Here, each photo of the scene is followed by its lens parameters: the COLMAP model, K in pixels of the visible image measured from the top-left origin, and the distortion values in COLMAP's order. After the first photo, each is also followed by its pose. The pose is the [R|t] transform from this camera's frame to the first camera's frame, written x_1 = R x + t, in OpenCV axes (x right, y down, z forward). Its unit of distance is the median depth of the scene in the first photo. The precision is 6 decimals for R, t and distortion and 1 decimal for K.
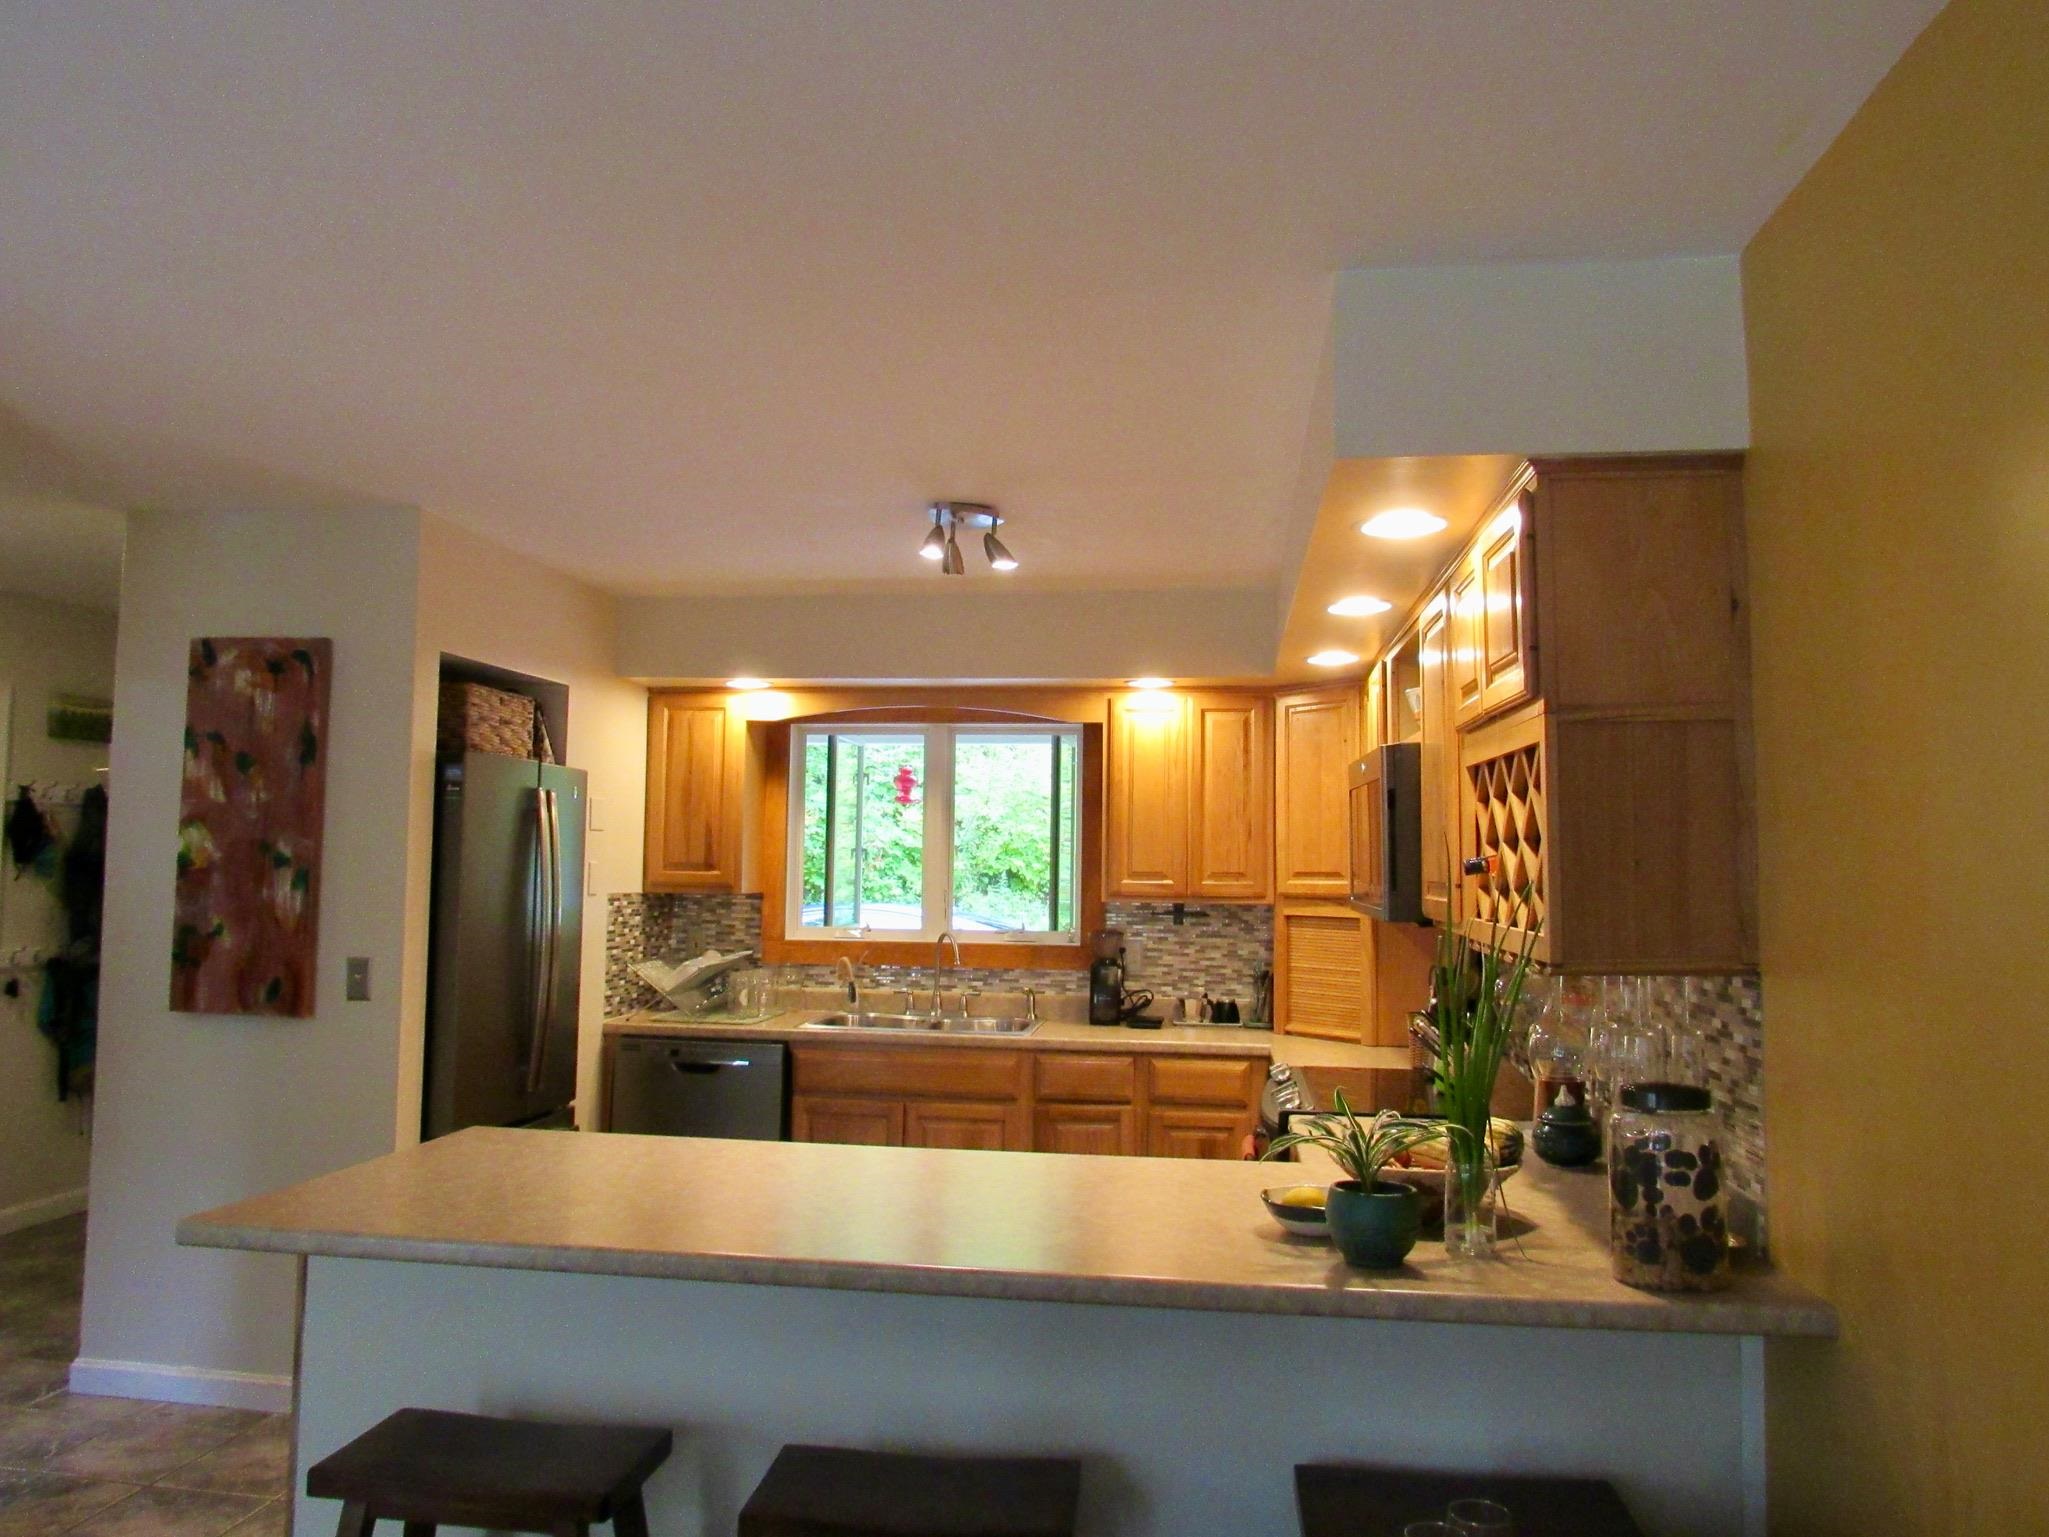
lens RADIAL K [[1433.1, 0, 1024.5], [0, 1433.1, 768.5], [0, 0, 1]] dist [-0.000872, 0.000760]
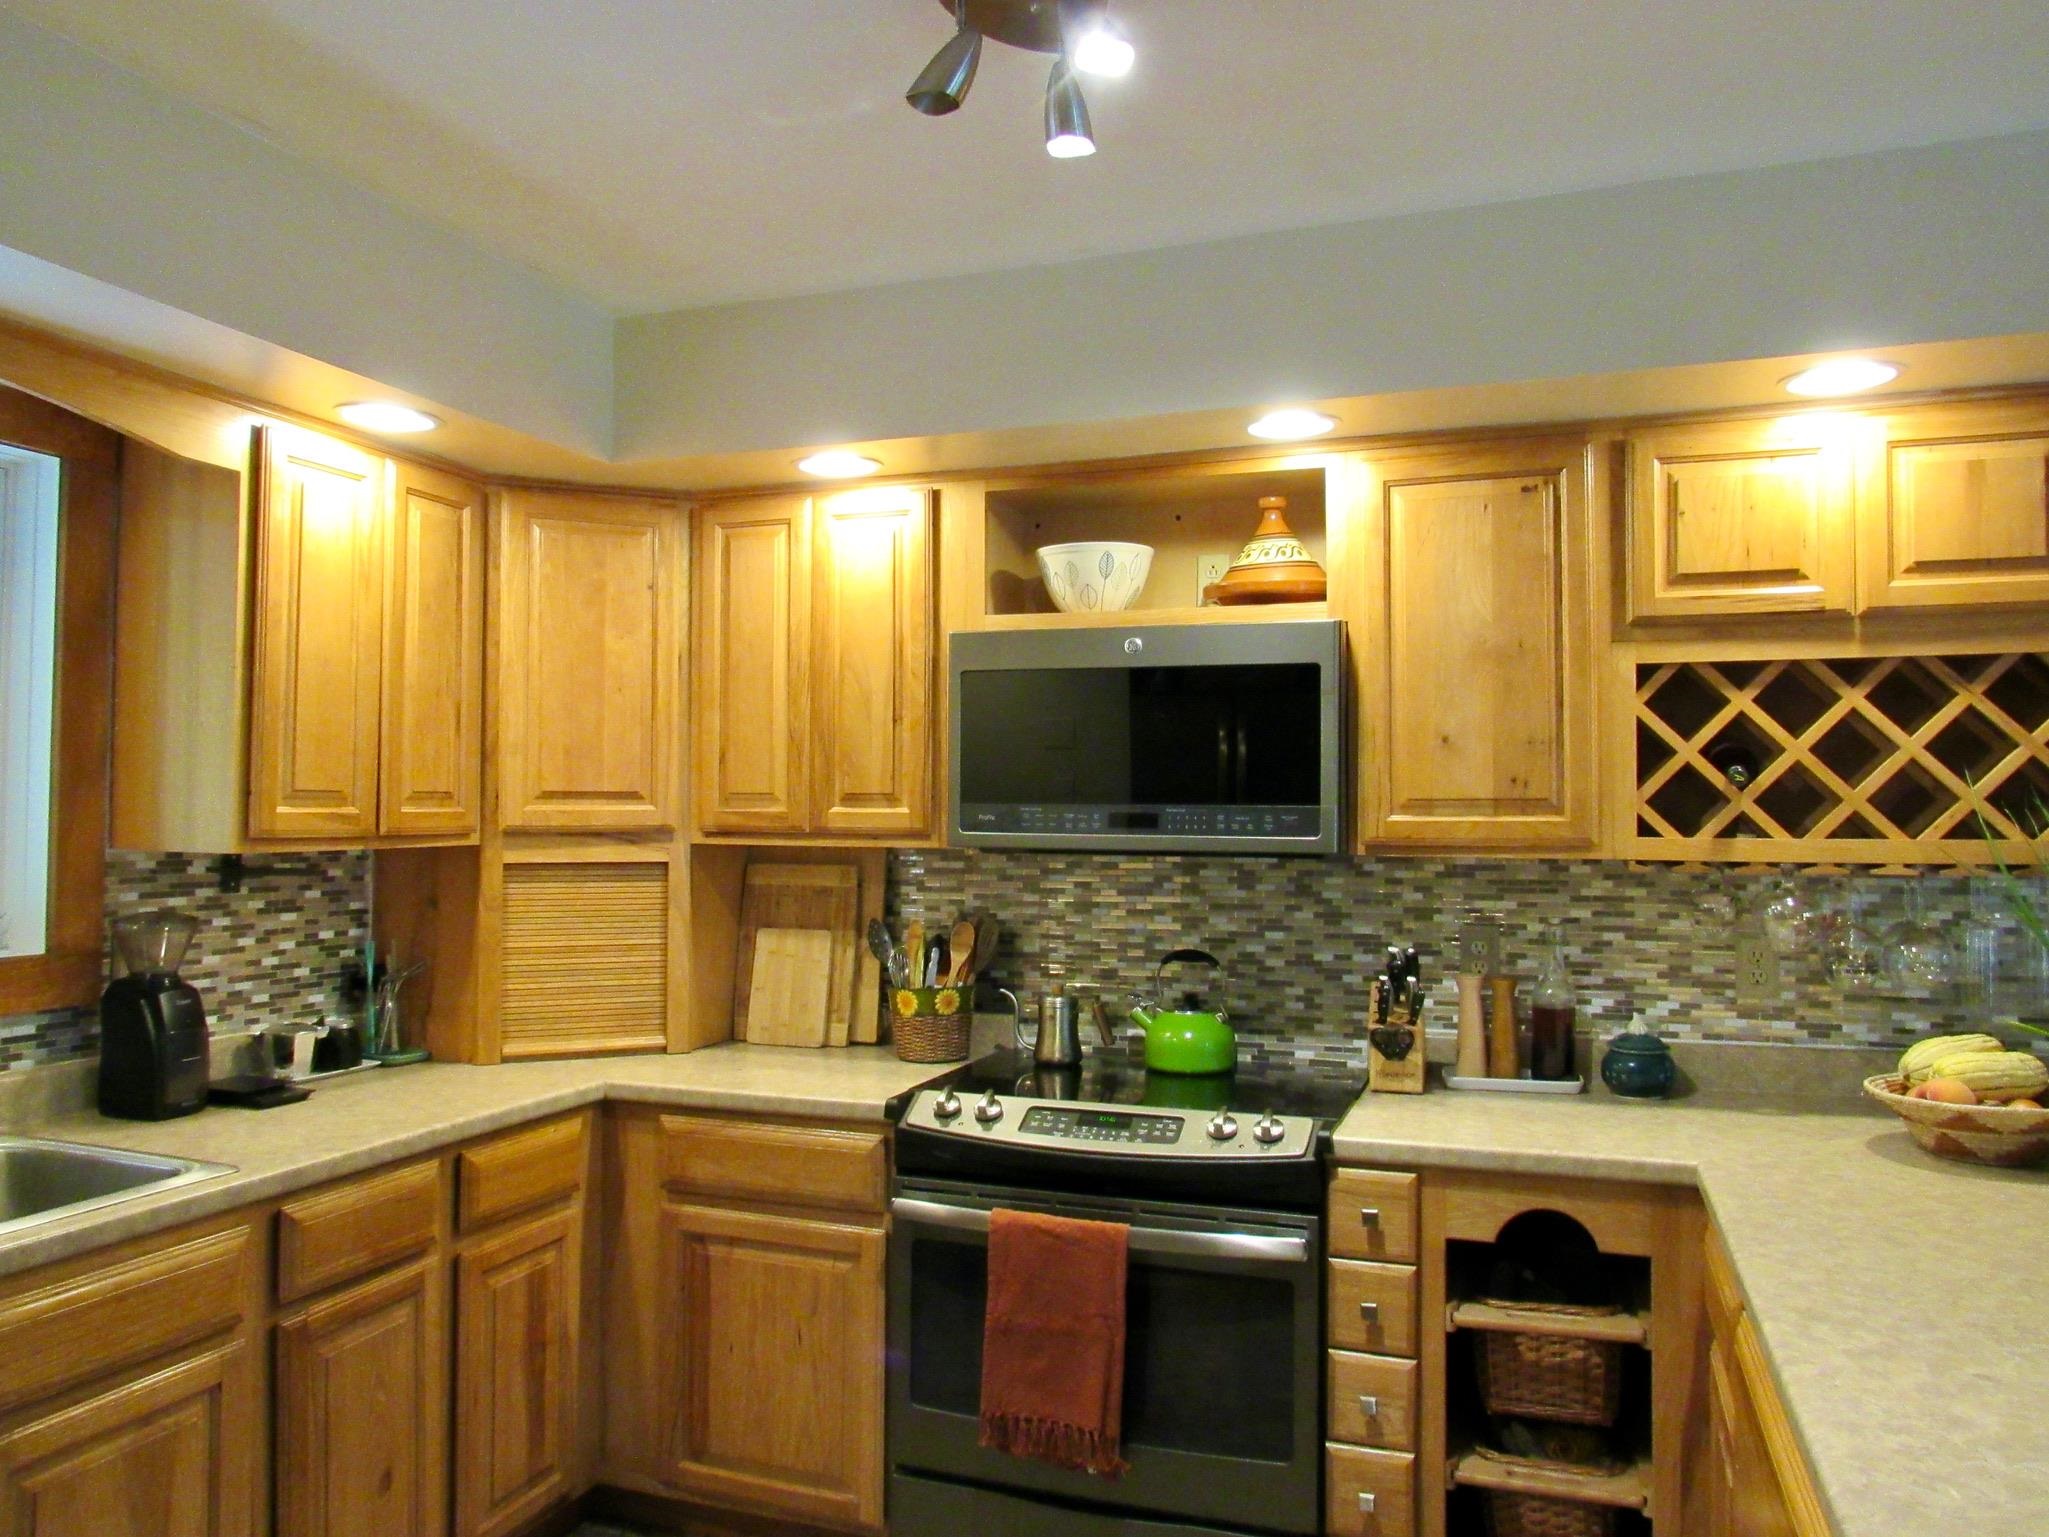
lens RADIAL K [[1433.1, 0, 1024.5], [0, 1433.1, 768.5], [0, 0, 1]] dist [-0.000872, 0.000760]
pose [[0.219627, 0.017480, 0.975427, -0.353567], [-0.074164, 0.997245, -0.001172, 0.047822], [-0.972761, -0.072084, 0.220318, 0.663164]]
